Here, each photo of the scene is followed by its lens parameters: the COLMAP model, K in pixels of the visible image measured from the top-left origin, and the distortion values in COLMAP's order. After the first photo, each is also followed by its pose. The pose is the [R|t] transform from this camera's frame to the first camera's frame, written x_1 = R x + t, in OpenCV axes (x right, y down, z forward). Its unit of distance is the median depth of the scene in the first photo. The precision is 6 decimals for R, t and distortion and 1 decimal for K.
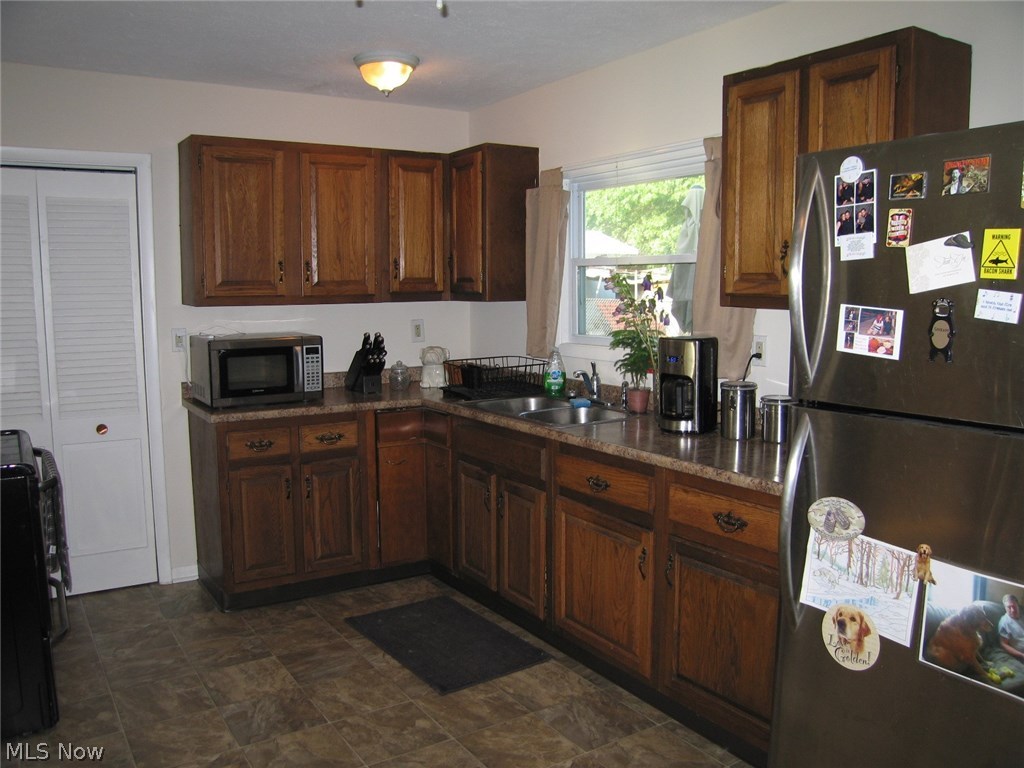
lens RADIAL K [[848.9, 0, 512.0], [0, 848.9, 384.0], [0, 0, 1]] dist [-0.140184, 0.104659]
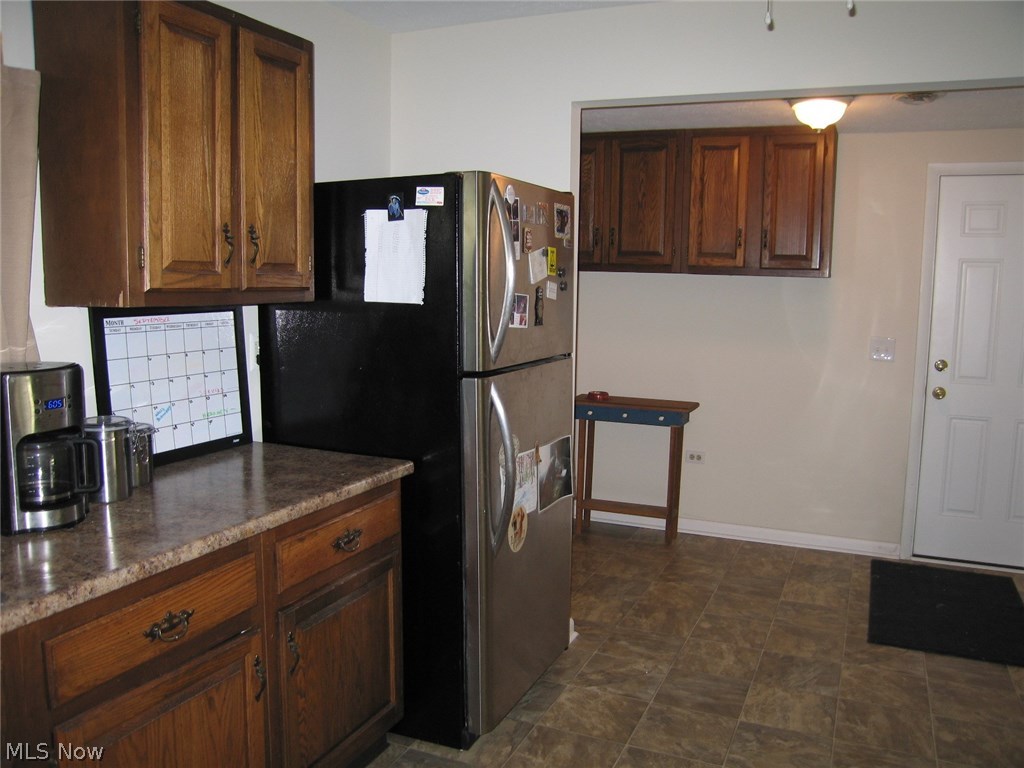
lens RADIAL K [[848.9, 0, 512.0], [0, 848.9, 384.0], [0, 0, 1]] dist [-0.140184, 0.104659]
pose [[-0.550906, -0.100016, 0.828553, -0.438498], [0.089630, 0.979961, 0.177887, -0.111680], [-0.829741, 0.172262, -0.530901, 1.005278]]
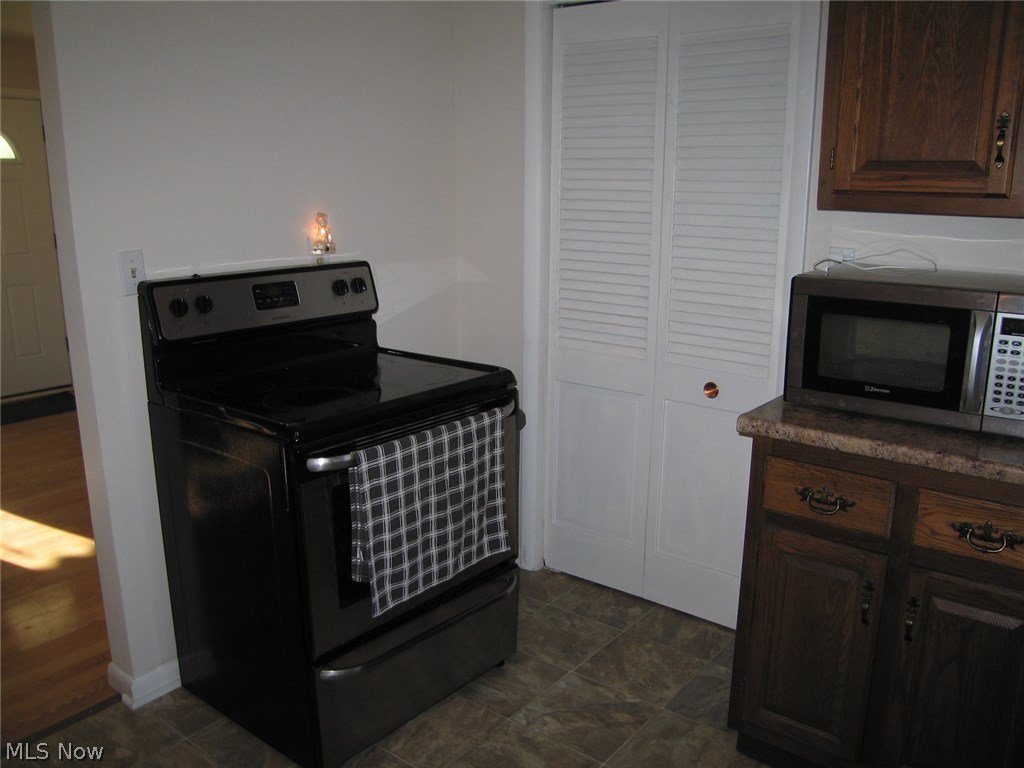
lens RADIAL K [[848.9, 0, 512.0], [0, 848.9, 384.0], [0, 0, 1]] dist [-0.140184, 0.104659]
pose [[0.327049, 0.225718, -0.917655, 0.071418], [-0.109288, 0.973574, 0.200523, -0.070656], [0.938667, 0.034708, 0.343075, 0.653565]]
